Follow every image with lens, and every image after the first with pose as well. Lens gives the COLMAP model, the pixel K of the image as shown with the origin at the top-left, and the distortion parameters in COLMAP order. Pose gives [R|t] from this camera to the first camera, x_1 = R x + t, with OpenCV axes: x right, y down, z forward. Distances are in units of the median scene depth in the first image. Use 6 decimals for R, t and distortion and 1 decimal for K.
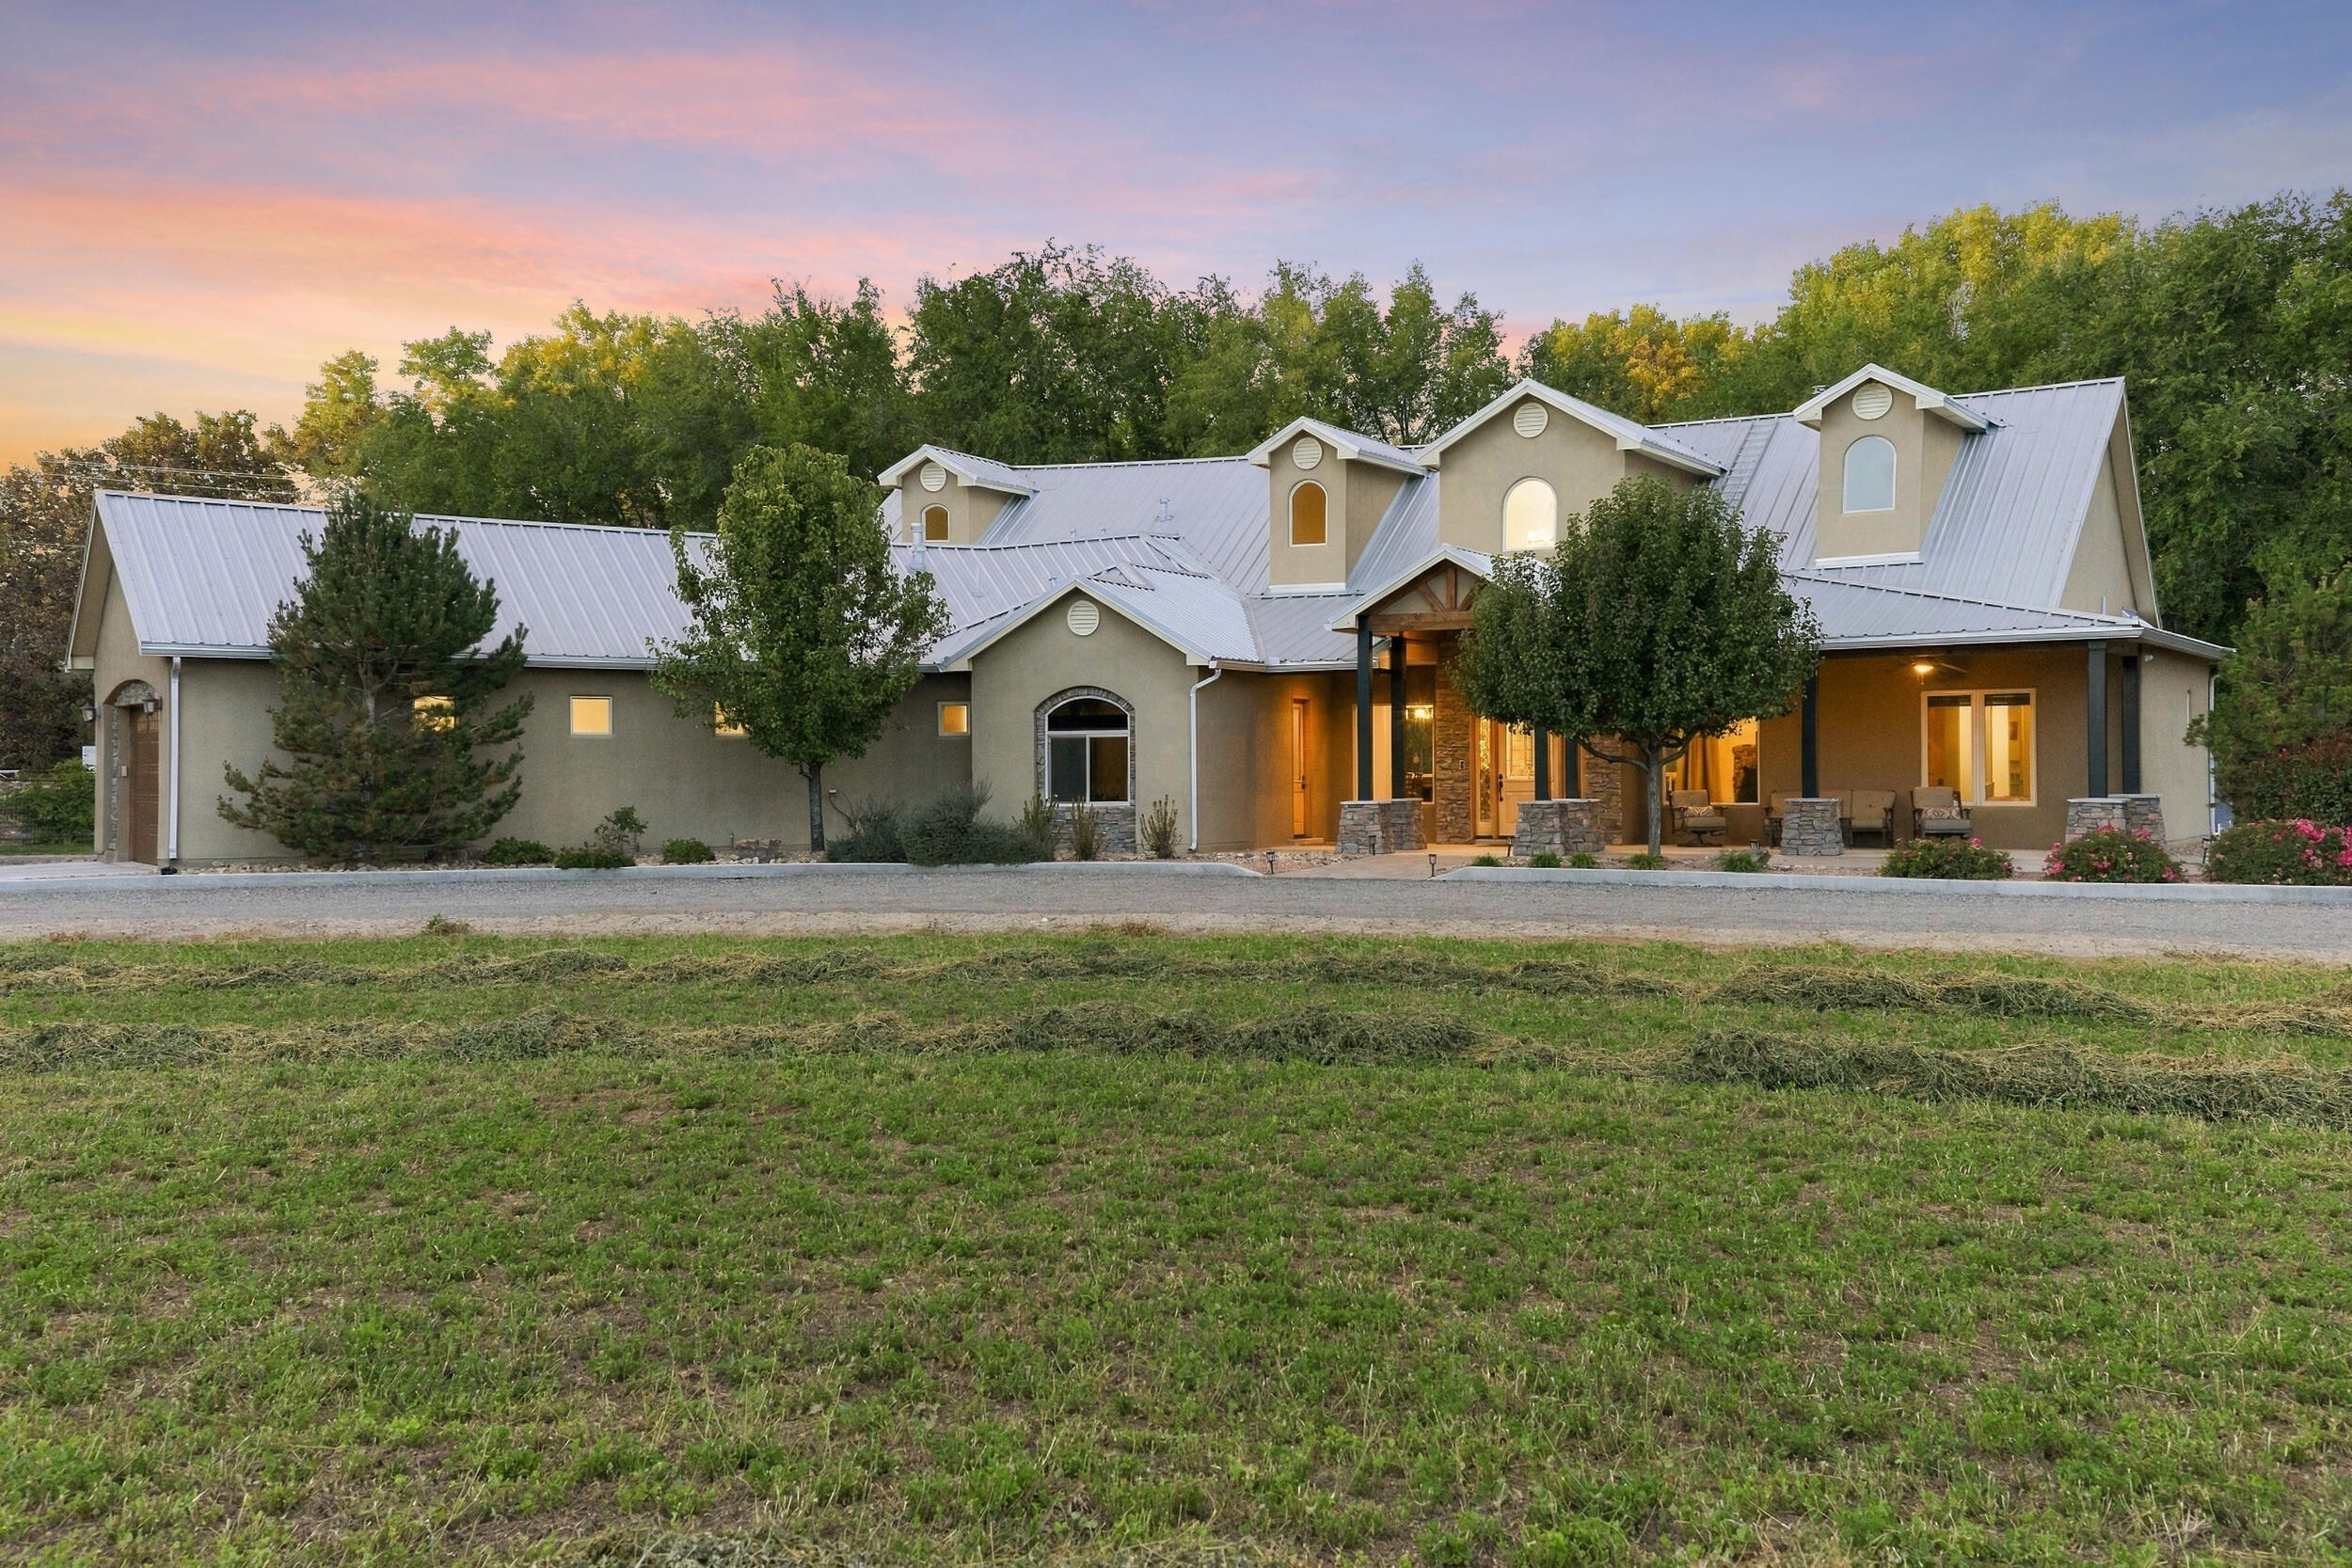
lens RADIAL K [[3120.6, 0, 1178.7], [0, 3120.6, 783.4], [0, 0, 1]] dist [1.304052, 0.000000]
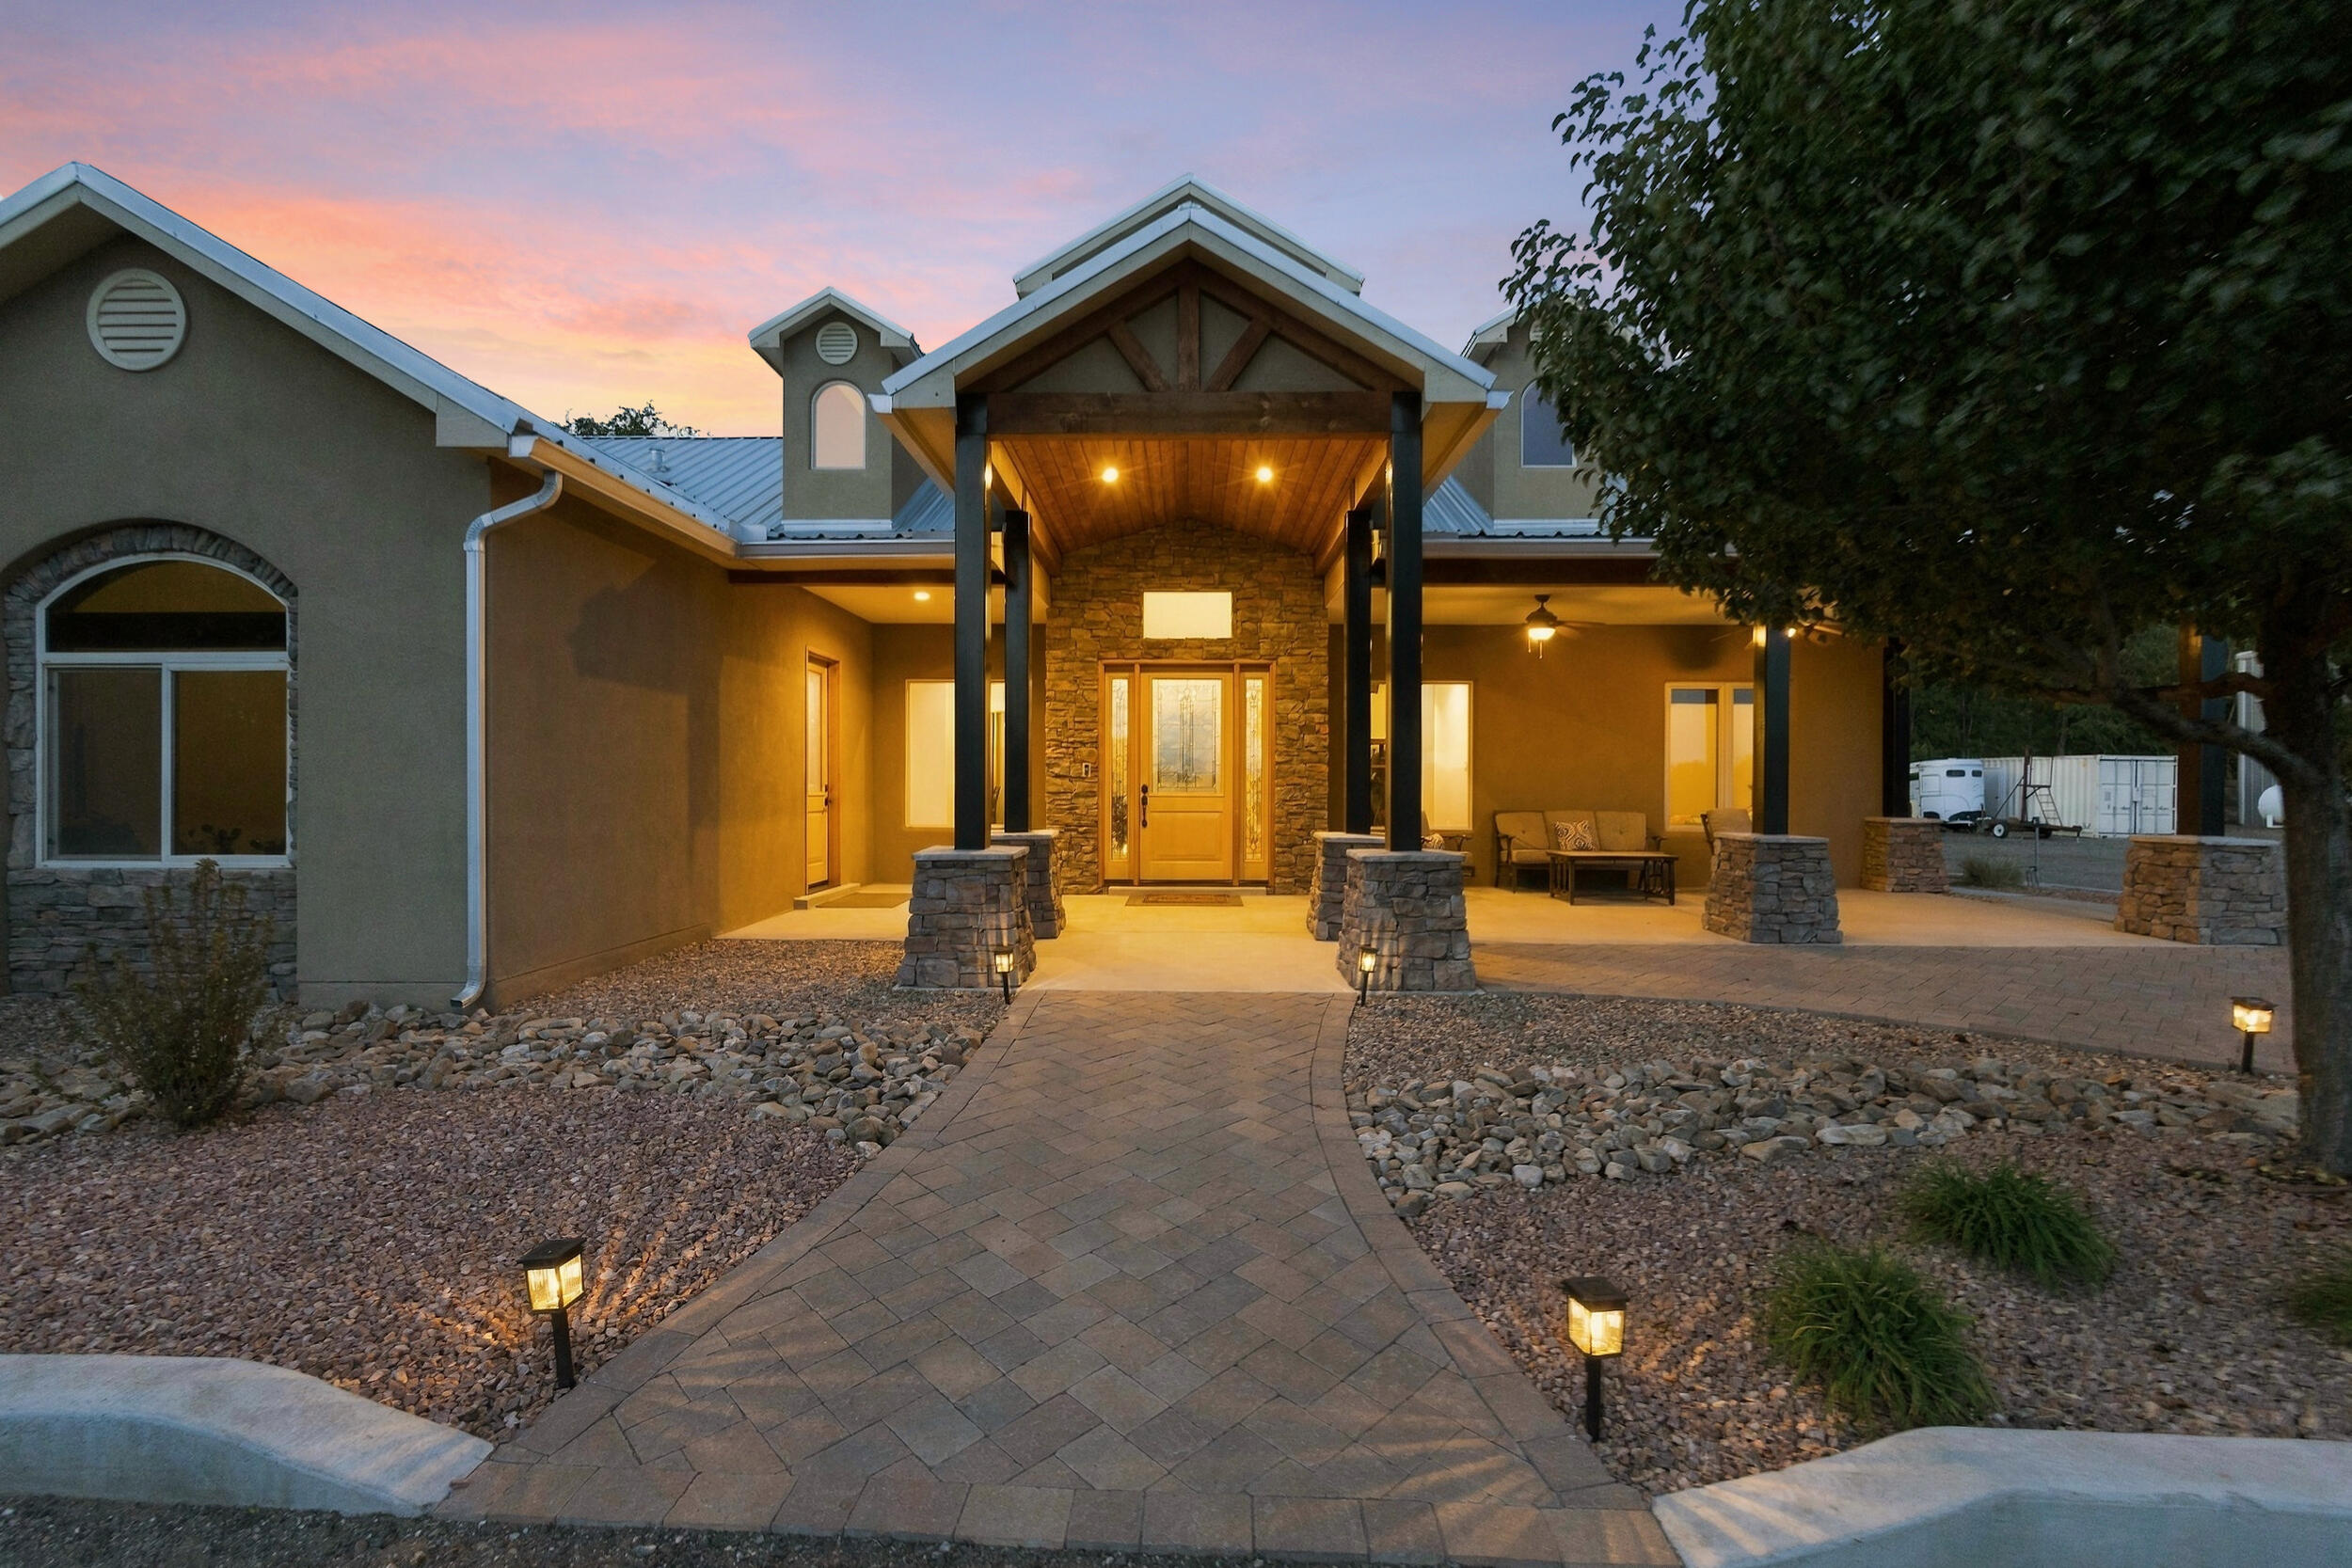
lens RADIAL K [[1014.3, 0, 1194.0], [0, 1014.3, 788.1], [0, 0, 1]] dist [-0.008451, 0.000394]
pose [[0.931587, 0.007276, 0.363447, 0.038369], [-0.008304, 0.999965, 0.001266, -0.002765], [-0.363425, -0.004197, 0.931614, 0.869840]]
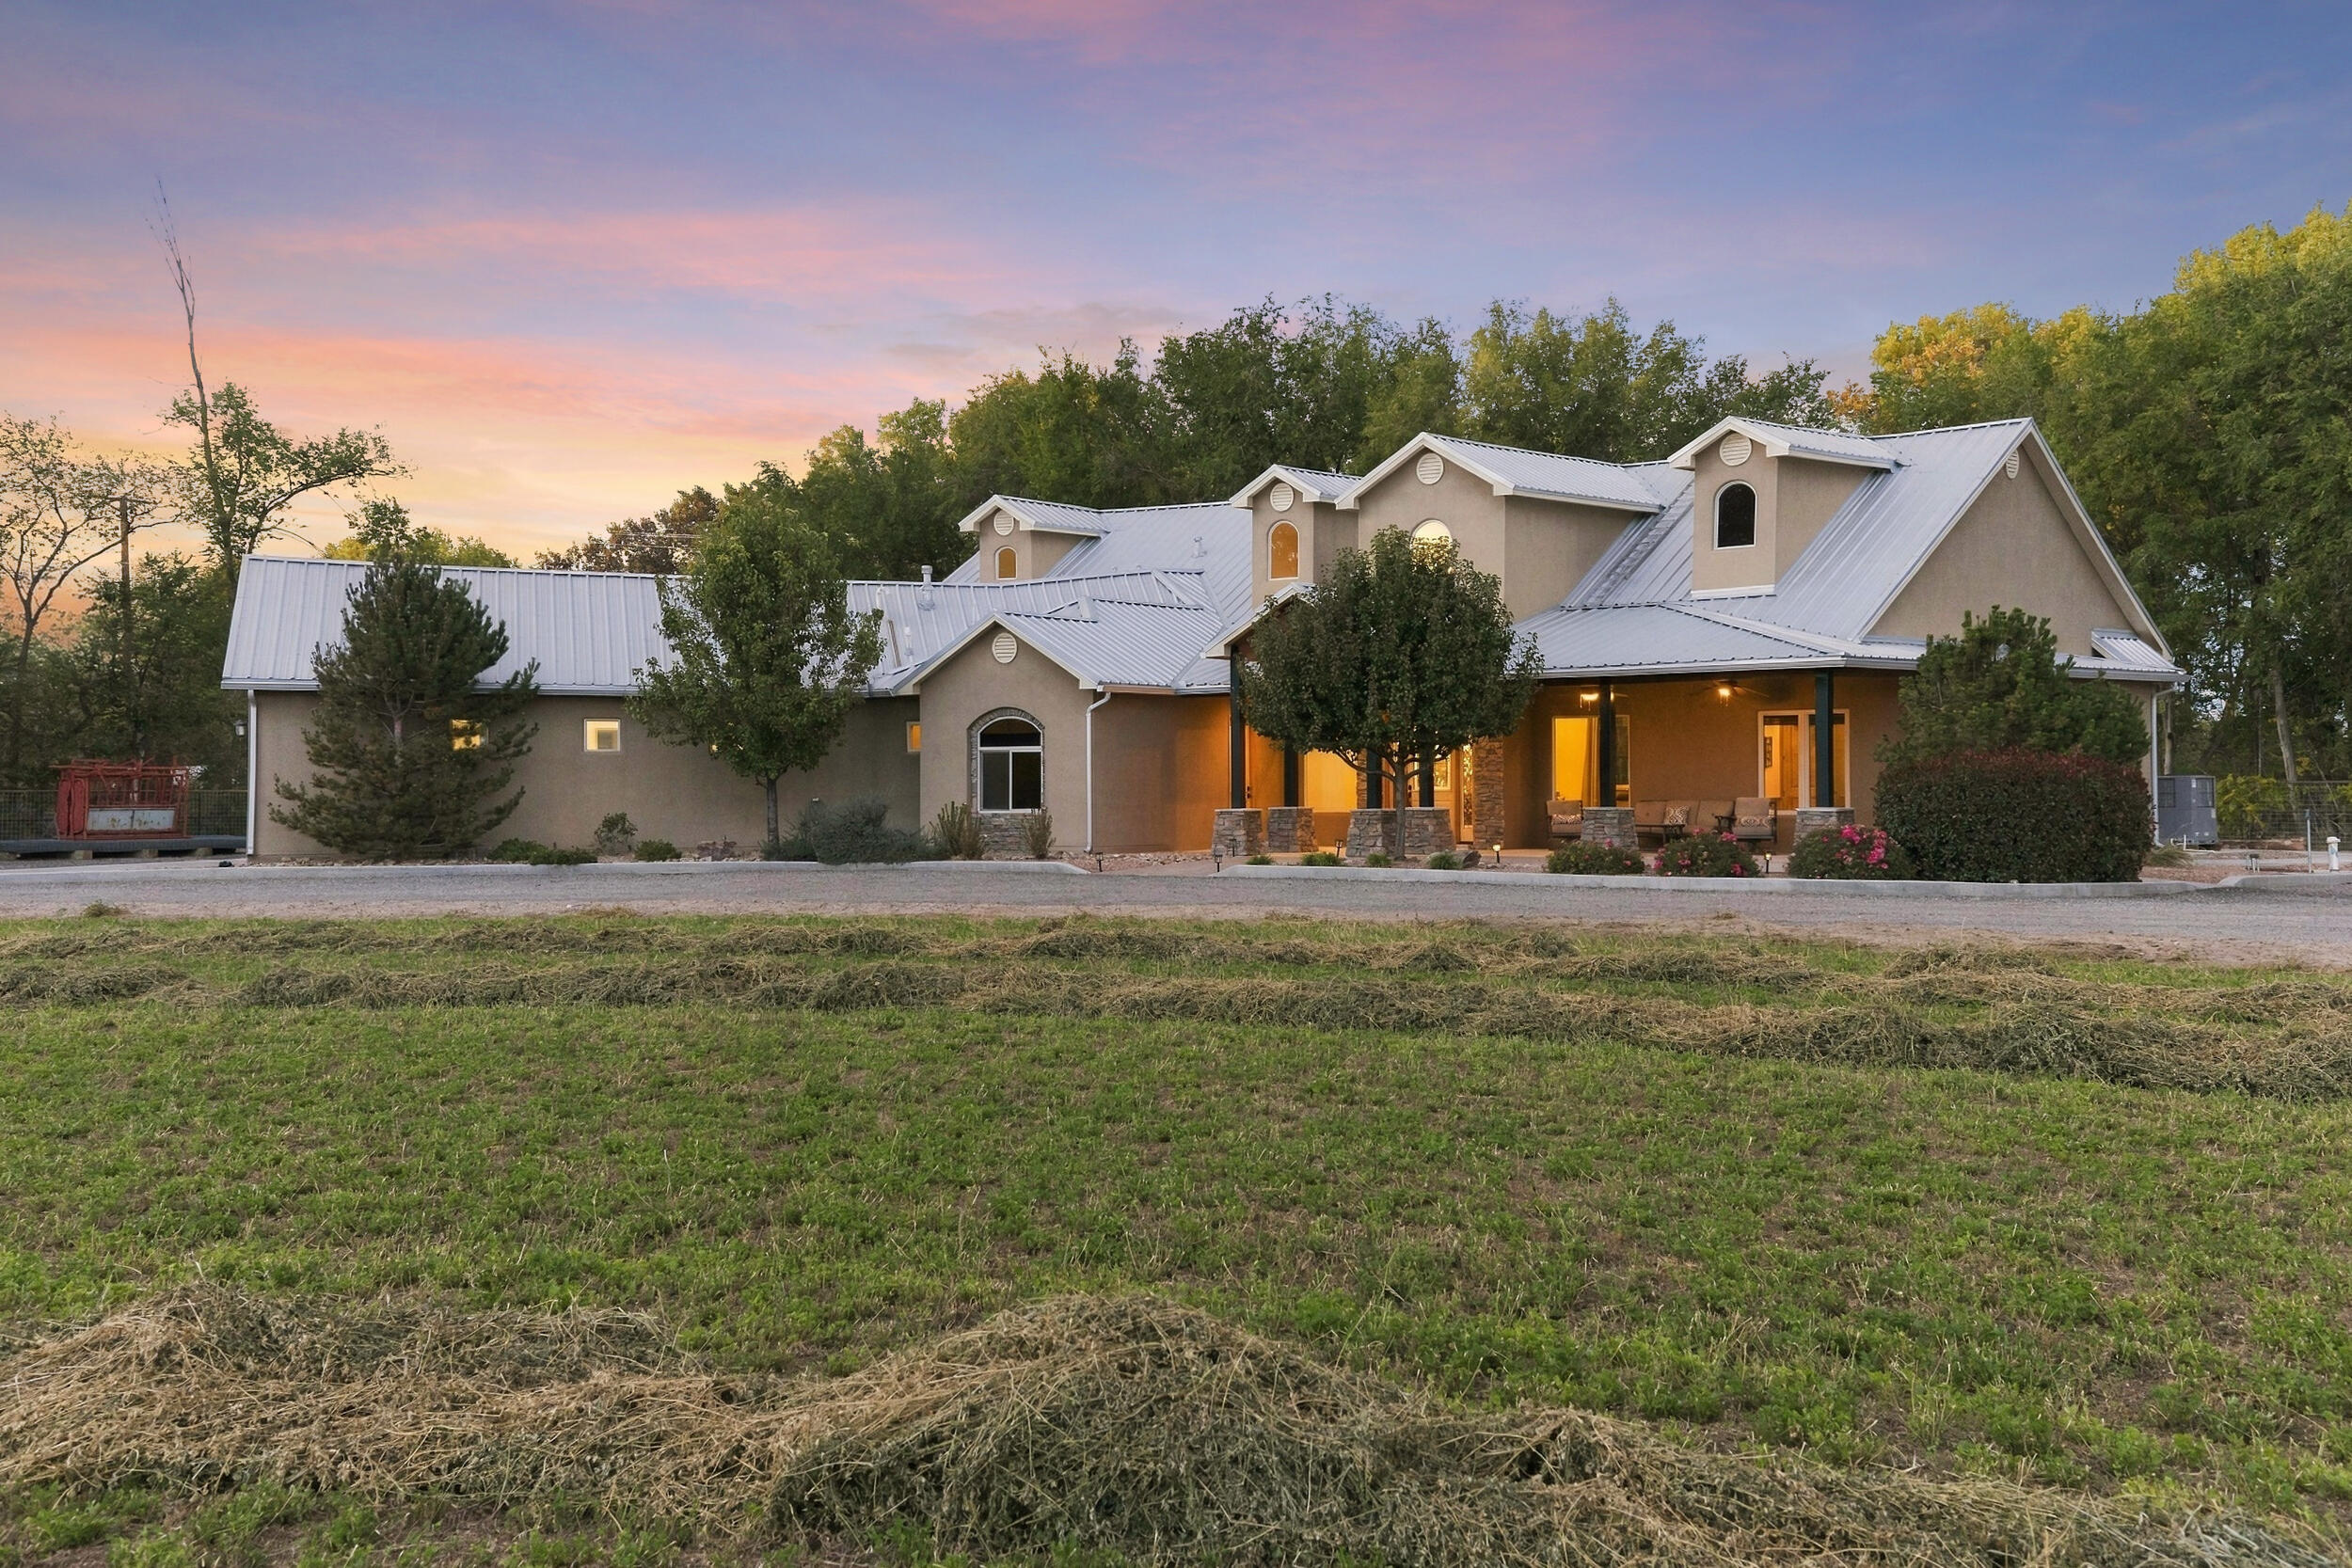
lens RADIAL K [[3120.6, 0, 1181.7], [0, 3120.6, 790.8], [0, 0, 1]] dist [1.304052, 0.000000]
pose [[0.975313, 0.000358, -0.220828, 0.290554], [-0.000762, 0.999998, -0.001747, 0.001116], [0.220827, 0.001872, 0.975311, -0.105051]]
